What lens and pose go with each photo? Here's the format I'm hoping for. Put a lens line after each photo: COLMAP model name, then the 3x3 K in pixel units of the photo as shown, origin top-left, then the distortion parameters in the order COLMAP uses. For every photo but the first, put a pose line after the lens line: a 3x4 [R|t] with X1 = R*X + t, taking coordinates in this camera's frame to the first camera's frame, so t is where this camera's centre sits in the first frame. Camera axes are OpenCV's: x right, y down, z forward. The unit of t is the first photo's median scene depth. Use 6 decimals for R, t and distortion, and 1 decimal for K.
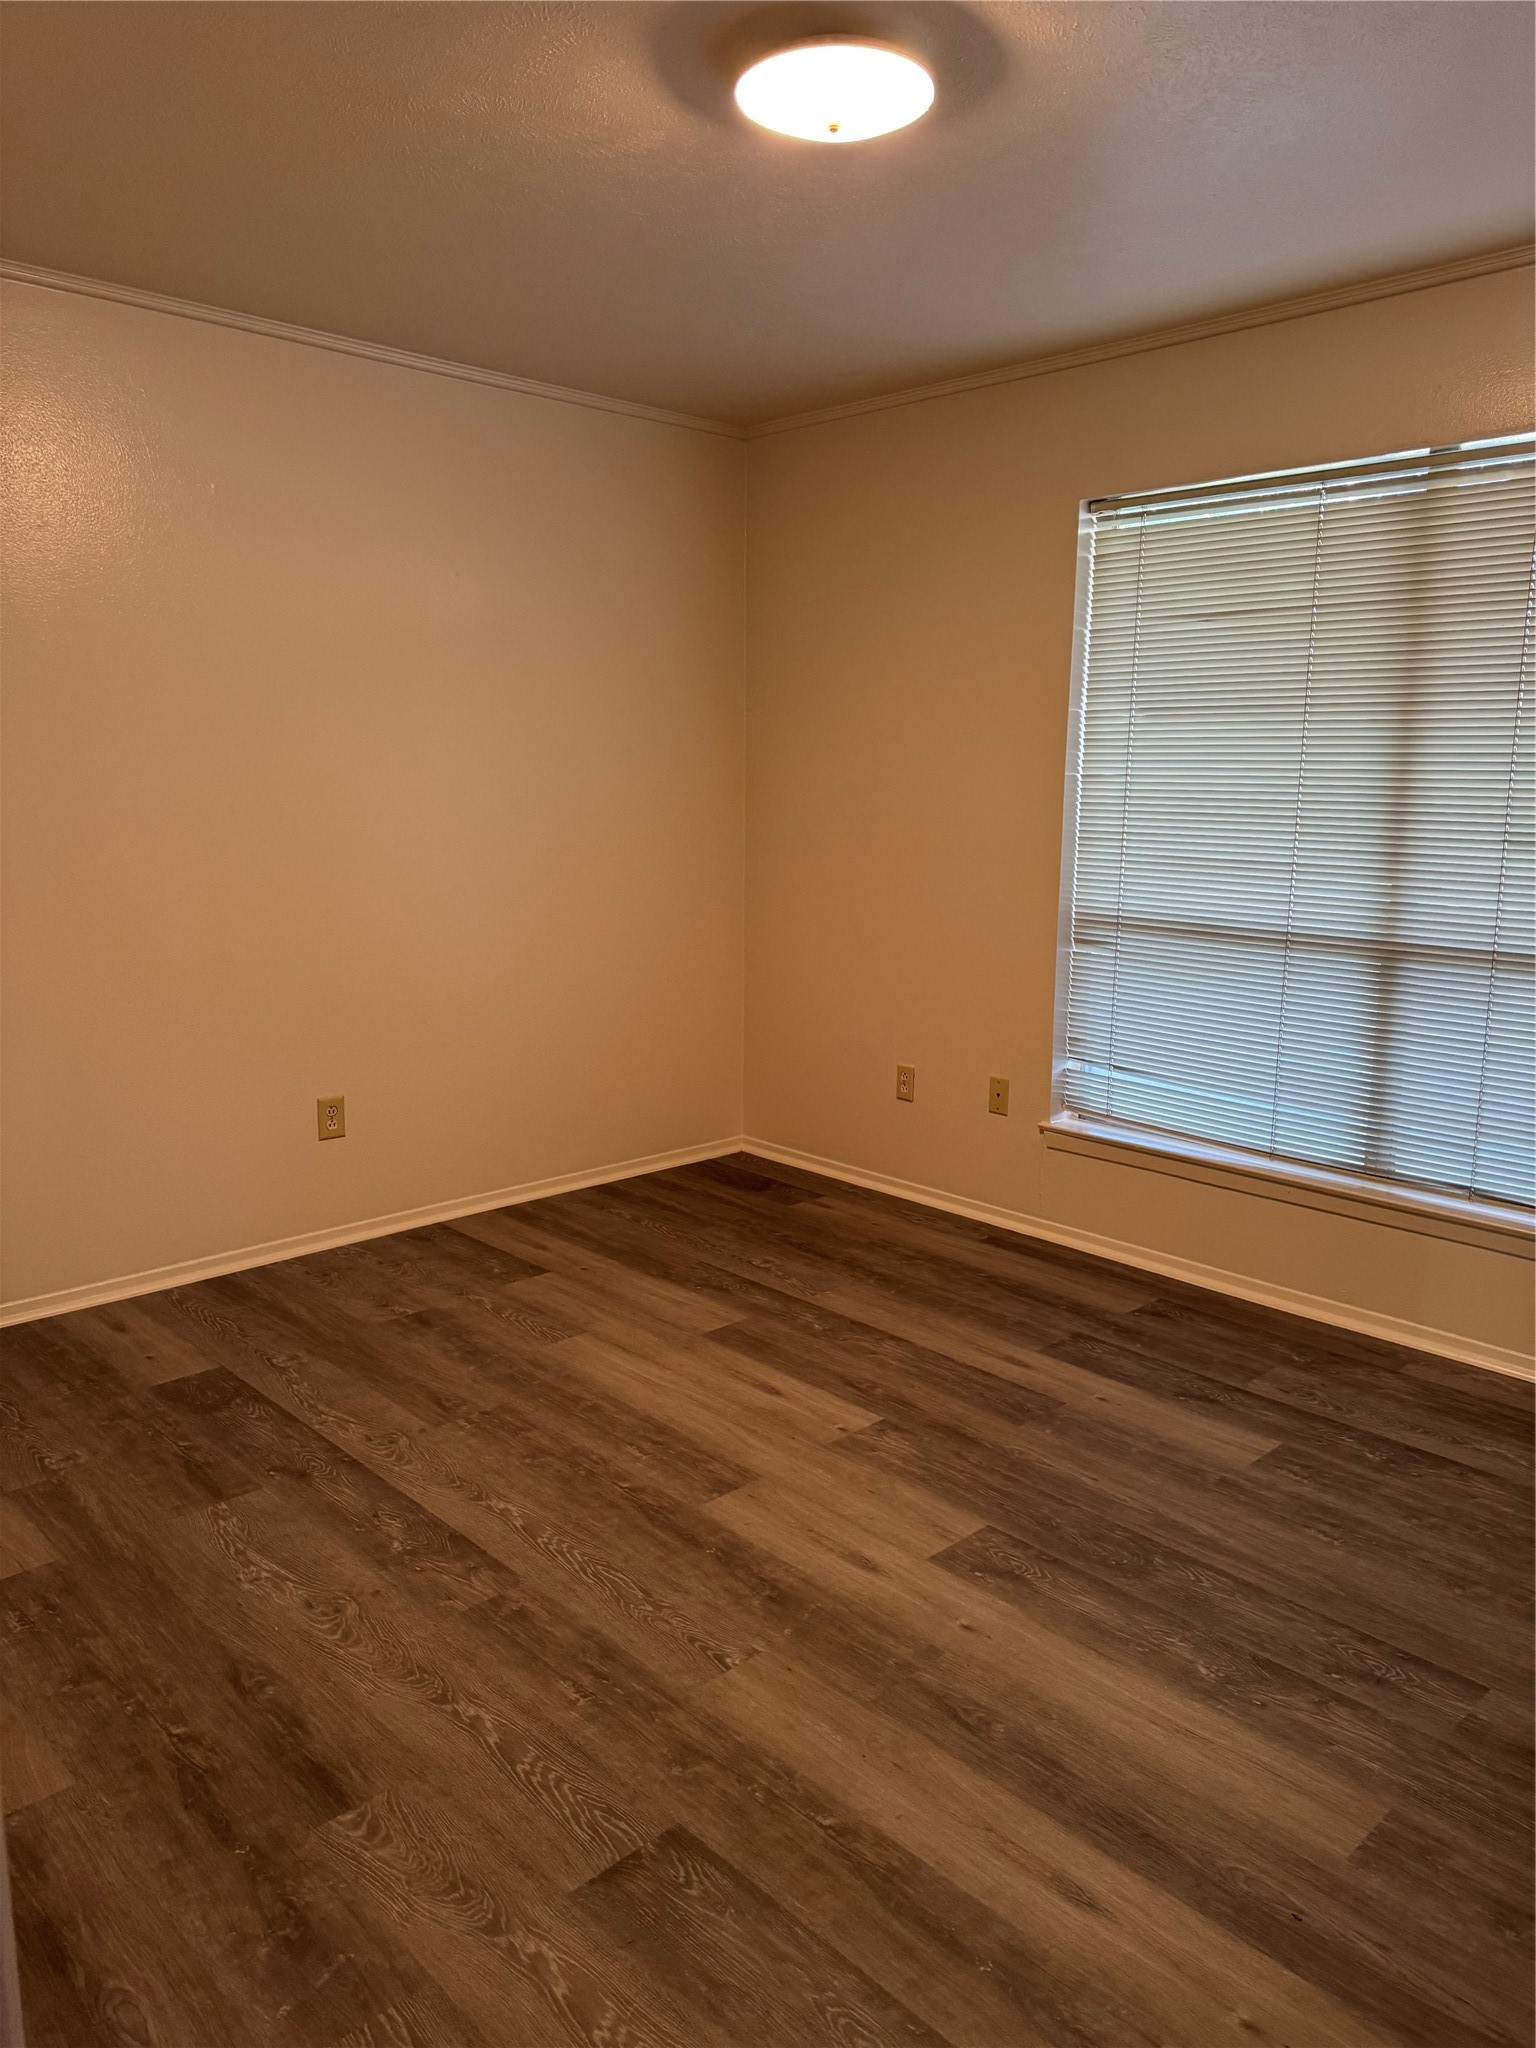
lens RADIAL K [[1466.2, 0, 767.4], [0, 1466.2, 1023.9], [0, 0, 1]] dist [0.013807, -0.012068]
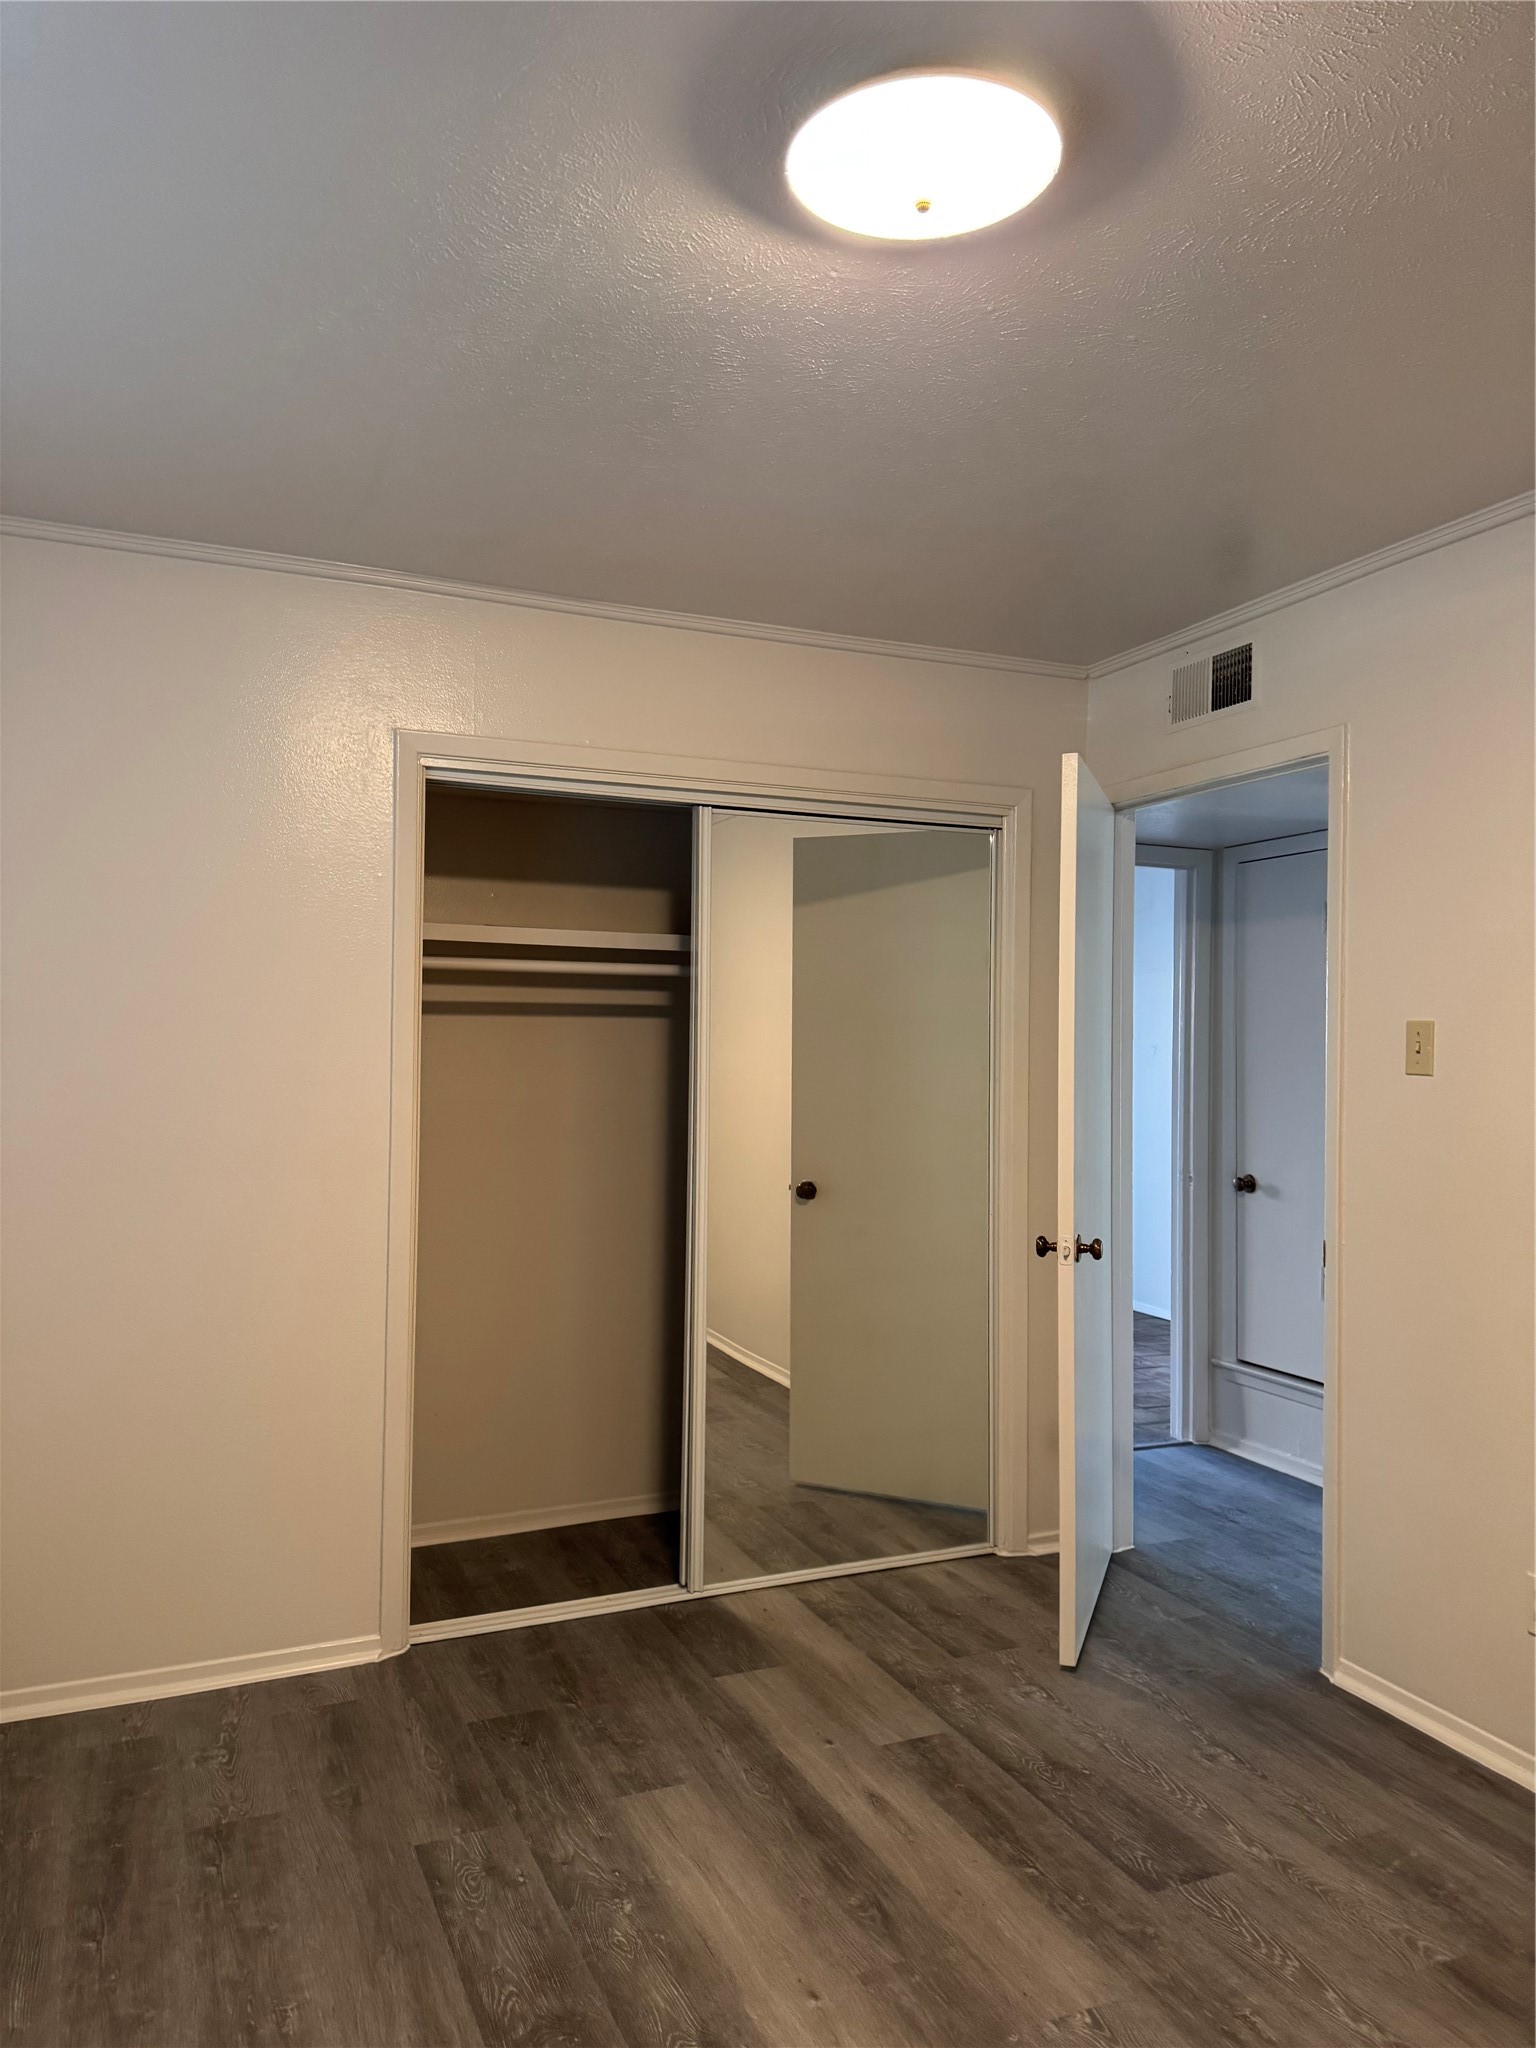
lens RADIAL K [[1466.2, 0, 768.2], [0, 1466.2, 1025.6], [0, 0, 1]] dist [0.013807, -0.012068]
pose [[-0.942842, -0.014901, 0.332908, -0.149902], [0.037341, 0.987984, 0.149977, -0.364721], [-0.331142, 0.153836, -0.930956, 2.019081]]
